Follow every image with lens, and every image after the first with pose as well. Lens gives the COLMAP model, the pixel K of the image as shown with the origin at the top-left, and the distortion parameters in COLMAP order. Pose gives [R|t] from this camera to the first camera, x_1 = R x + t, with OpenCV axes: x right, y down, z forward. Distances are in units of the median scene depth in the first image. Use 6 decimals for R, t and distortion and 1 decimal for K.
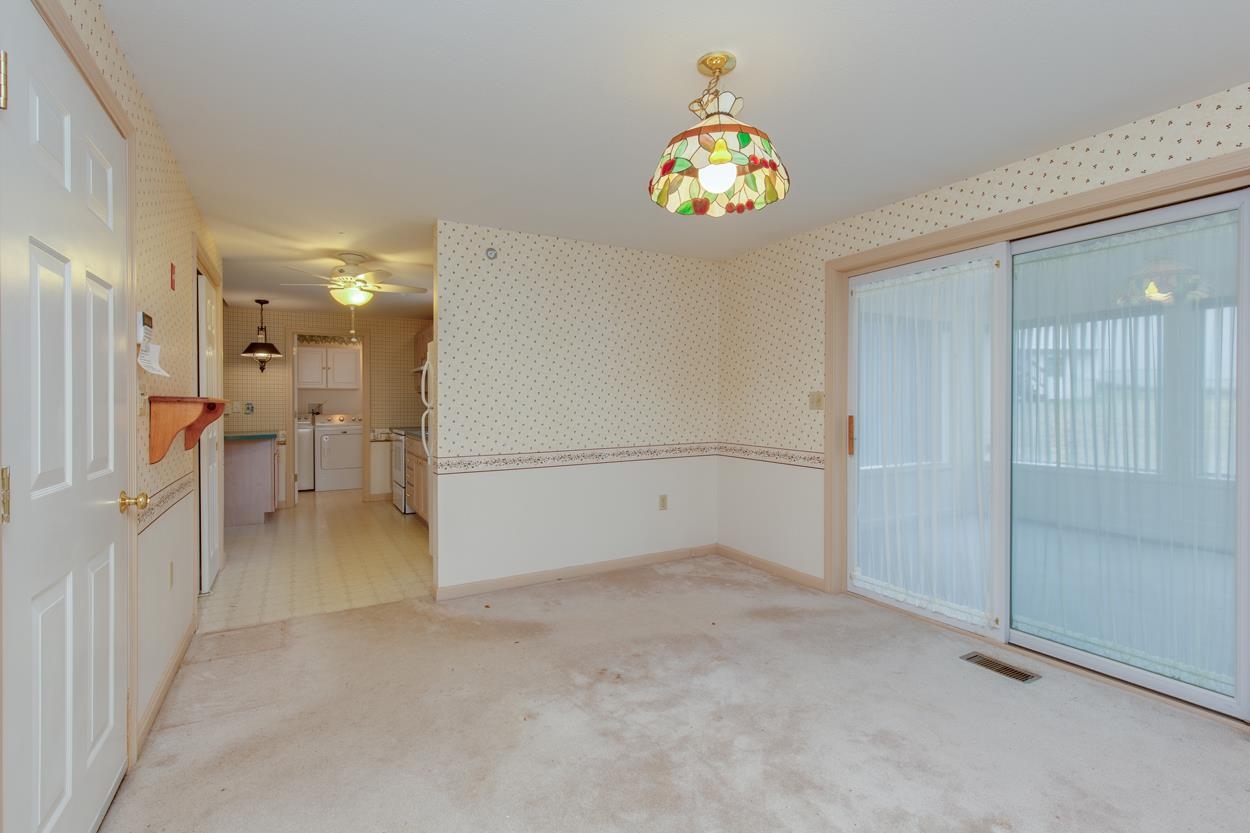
lens RADIAL K [[547.5, 0, 628.0], [0, 547.5, 410.3], [0, 0, 1]] dist [0.002024, 0.000048]
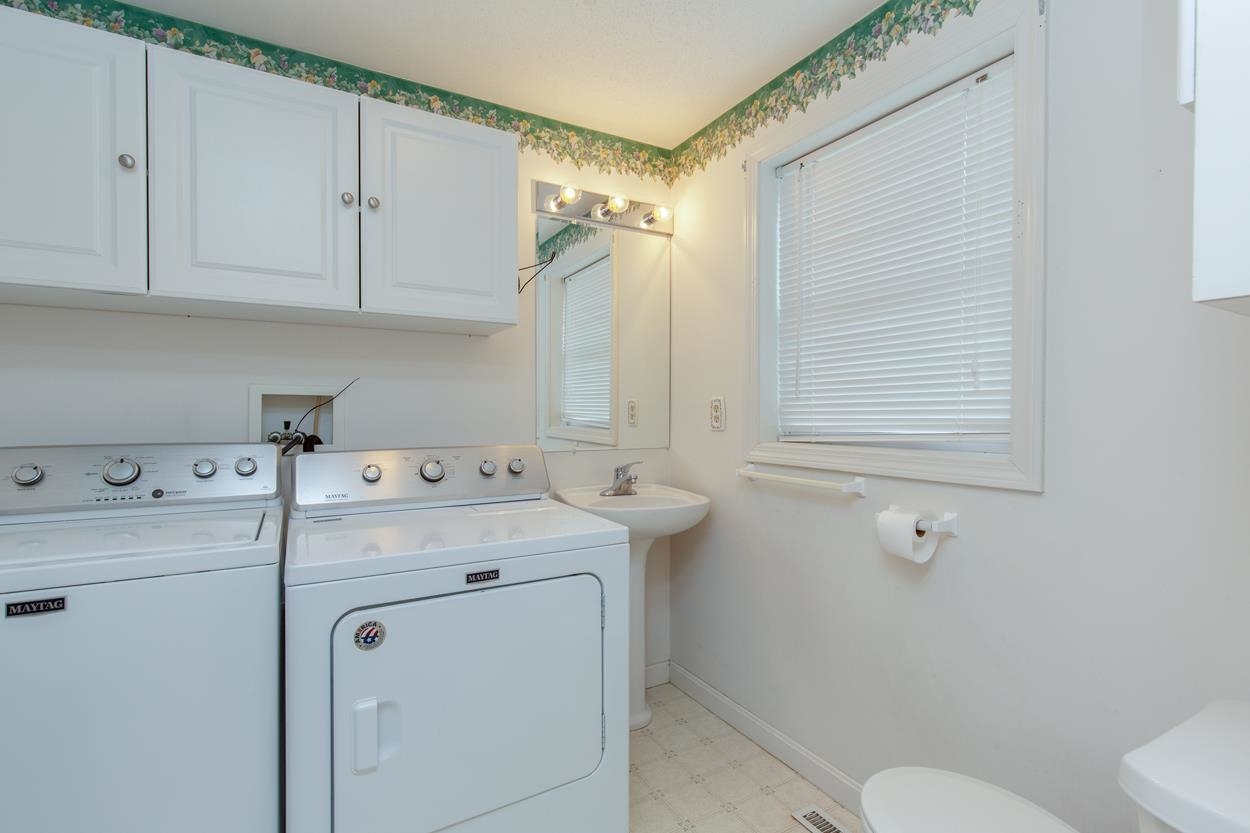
lens RADIAL K [[577.7, 0, 624.1], [0, 577.7, 405.1], [0, 0, 1]] dist [0.005322, 0.000163]
pose [[0.999803, -0.001479, -0.019785, -0.549372], [0.001083, 0.999799, -0.020008, -0.004560], [0.019811, 0.019982, 0.999604, 0.971155]]
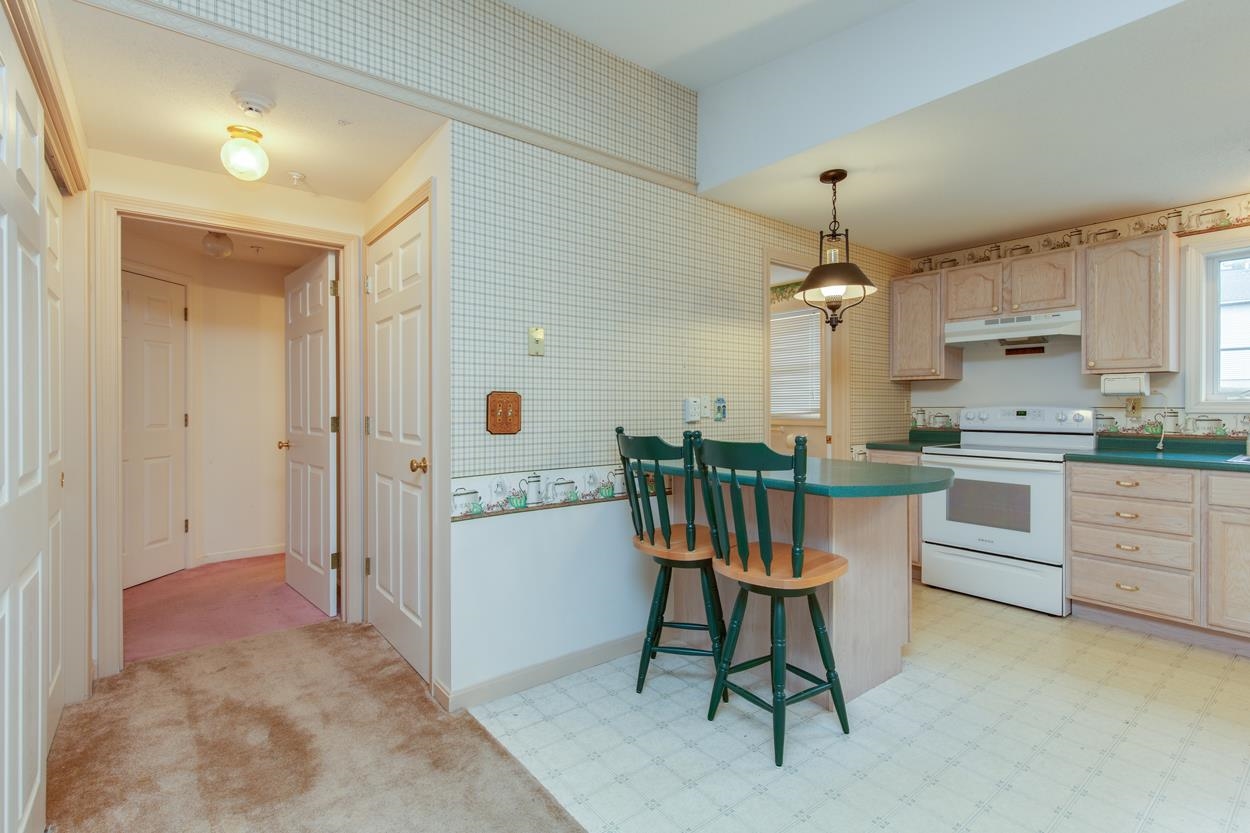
lens RADIAL K [[576.8, 0, 630.0], [0, 576.8, 405.7], [0, 0, 1]] dist [0.004311, 0.000280]
pose [[0.991430, -0.002468, 0.130617, -0.756788], [0.003397, 0.999970, -0.006890, -0.002932], [-0.130596, 0.007275, 0.991409, 0.458416]]
